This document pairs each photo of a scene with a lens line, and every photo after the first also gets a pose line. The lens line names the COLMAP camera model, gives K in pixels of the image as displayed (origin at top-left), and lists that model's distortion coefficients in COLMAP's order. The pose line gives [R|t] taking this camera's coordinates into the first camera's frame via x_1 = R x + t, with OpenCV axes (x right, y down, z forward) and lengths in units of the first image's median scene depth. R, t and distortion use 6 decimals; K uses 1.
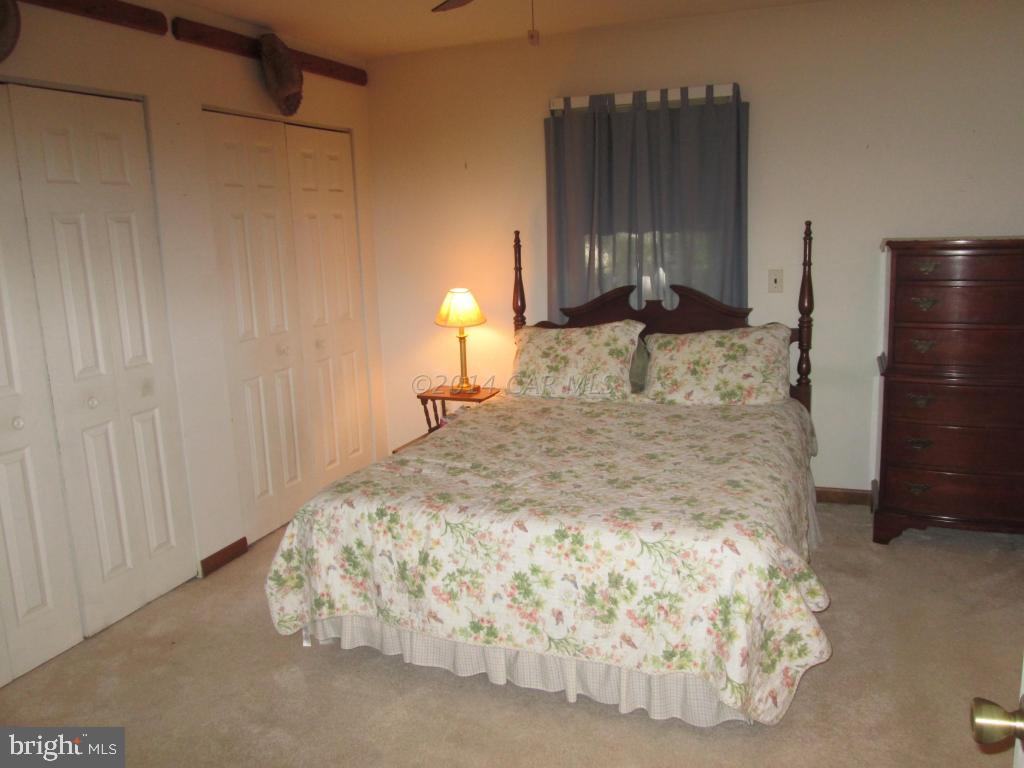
lens RADIAL K [[828.0, 0, 516.5], [0, 828.0, 380.5], [0, 0, 1]] dist [-0.031761, -0.001960]
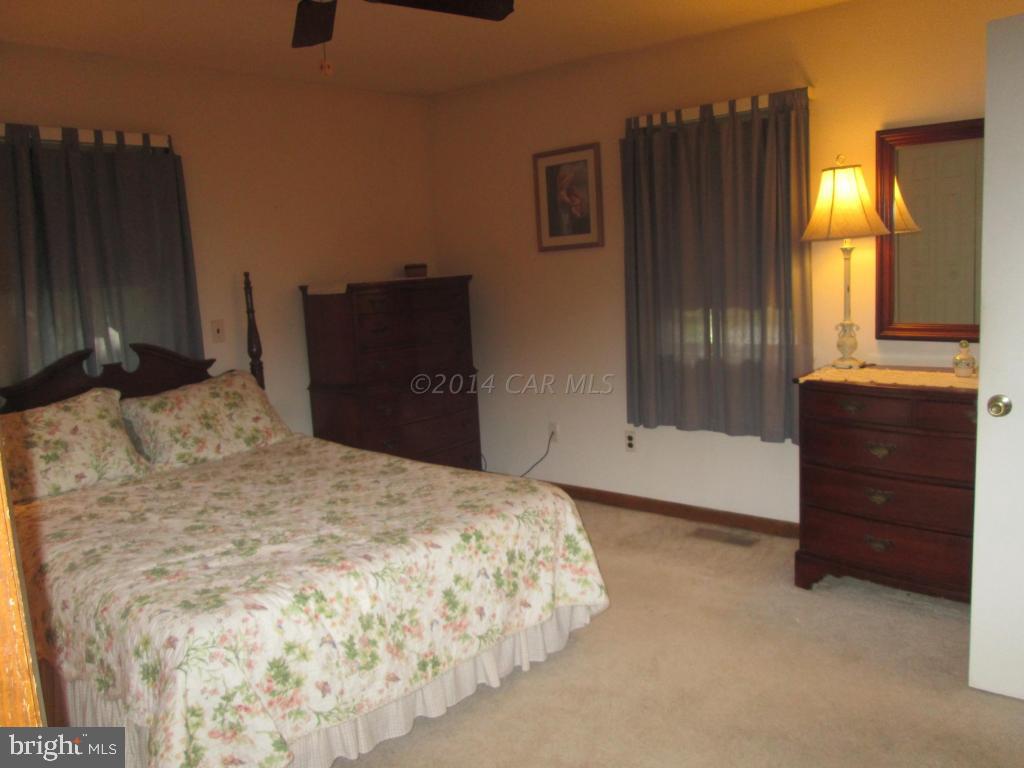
lens RADIAL K [[828.0, 0, 516.5], [0, 828.0, 380.5], [0, 0, 1]] dist [-0.031761, -0.001960]
pose [[0.357372, -0.116595, 0.926656, -0.687981], [0.212945, 0.976216, 0.040707, -0.031586], [-0.909362, 0.182779, 0.373701, 0.390876]]
